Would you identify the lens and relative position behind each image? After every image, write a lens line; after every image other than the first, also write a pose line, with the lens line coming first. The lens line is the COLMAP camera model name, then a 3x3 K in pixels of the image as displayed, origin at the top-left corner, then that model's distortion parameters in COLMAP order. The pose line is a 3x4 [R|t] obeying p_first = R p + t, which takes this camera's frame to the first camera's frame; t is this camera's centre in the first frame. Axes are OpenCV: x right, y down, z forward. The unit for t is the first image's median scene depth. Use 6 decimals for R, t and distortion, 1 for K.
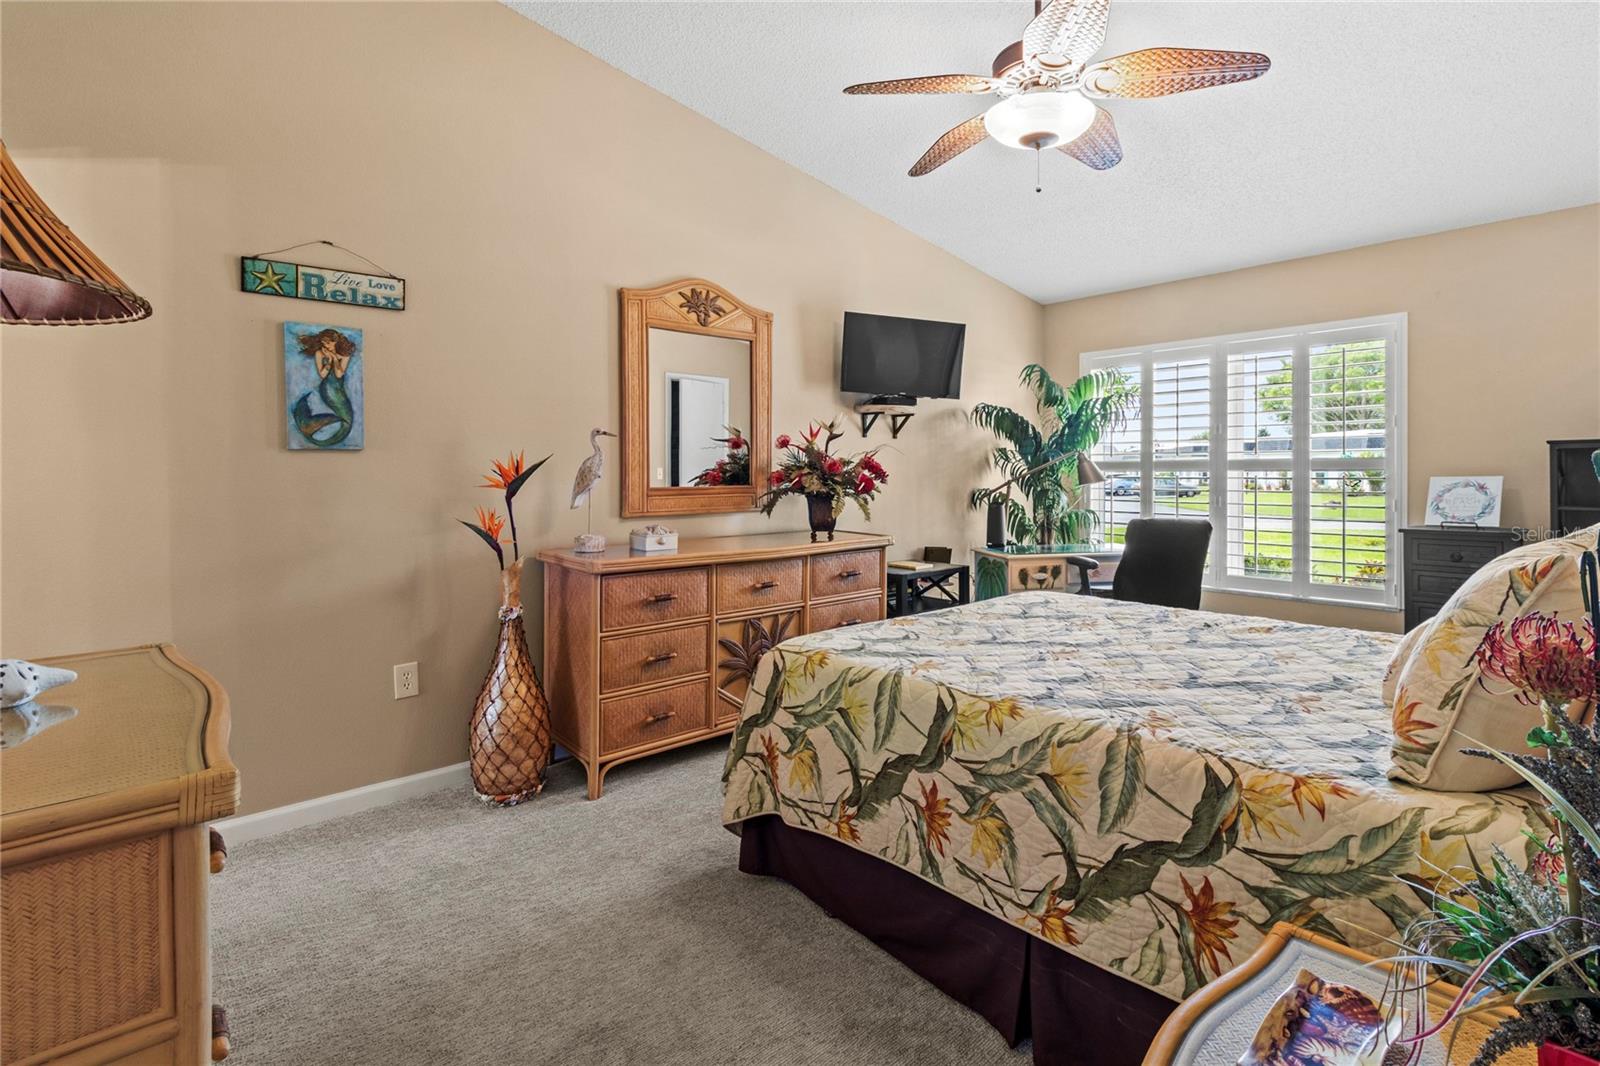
lens RADIAL K [[764.5, 0, 822.7], [0, 764.5, 473.3], [0, 0, 1]] dist [0.002634, -0.000476]
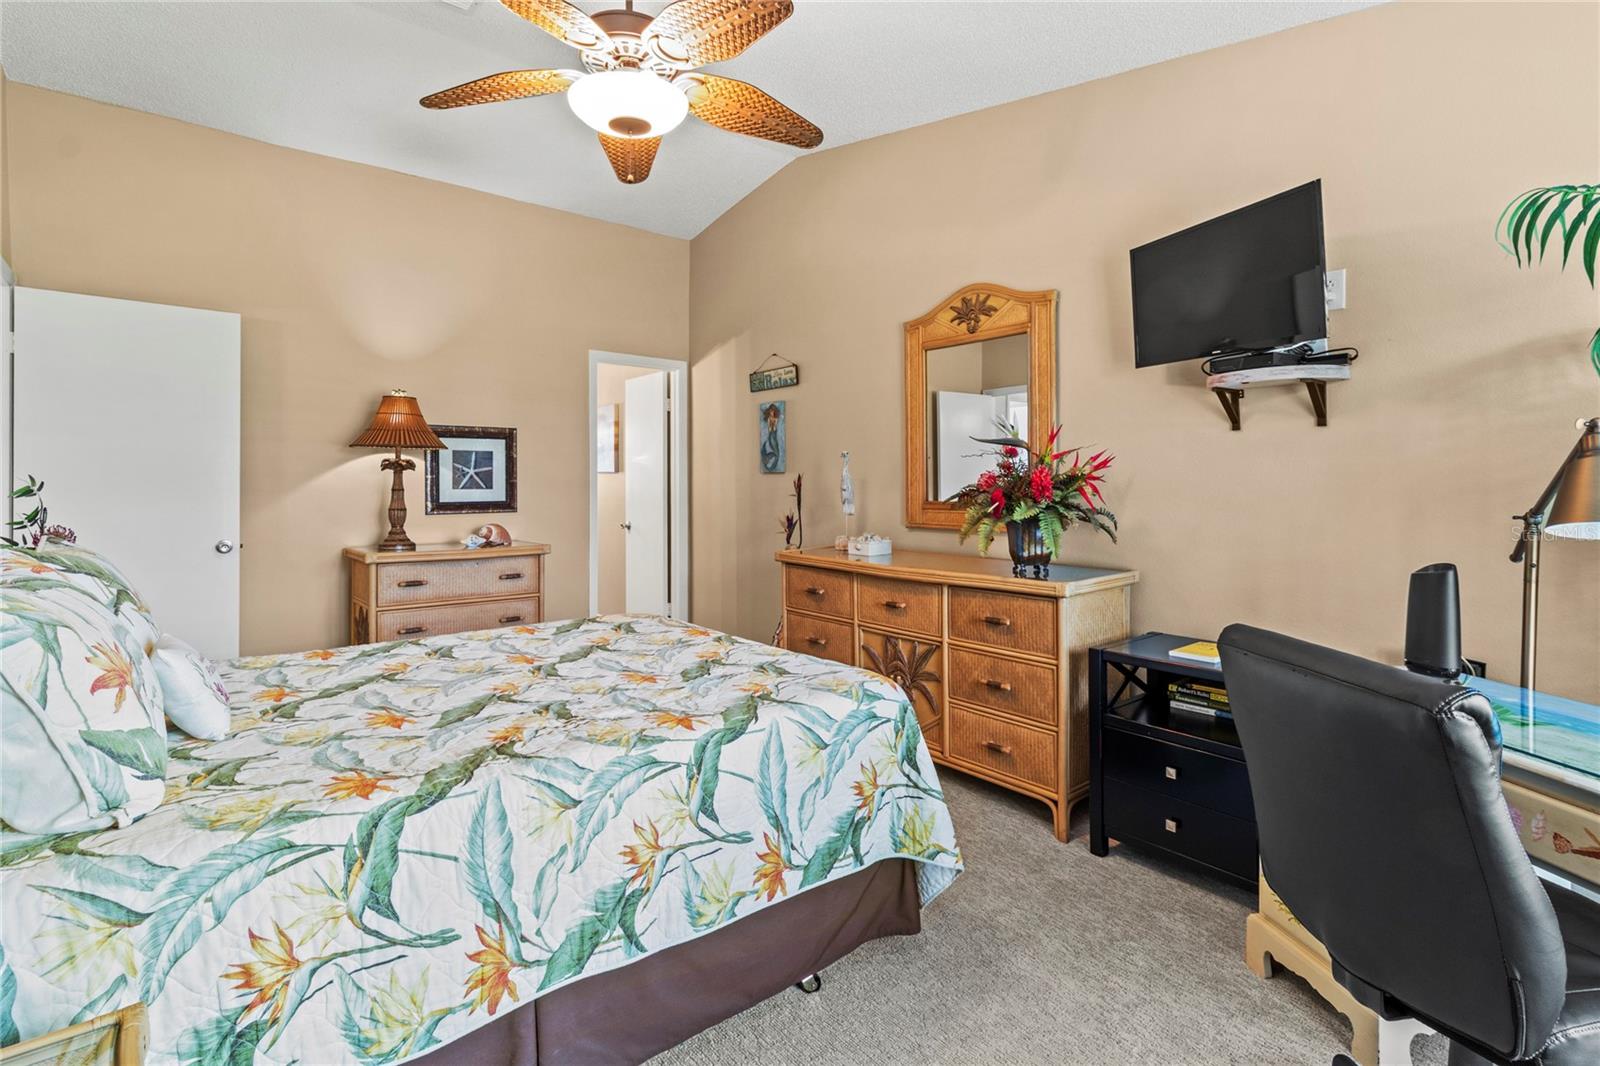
lens RADIAL K [[764.5, 0, 822.7], [0, 764.5, 473.3], [0, 0, 1]] dist [0.002634, -0.000476]
pose [[-0.020990, -0.013682, -0.999686, 0.843552], [-0.003635, 0.999901, -0.013608, -0.005180], [0.999773, 0.003348, -0.021038, 0.886435]]
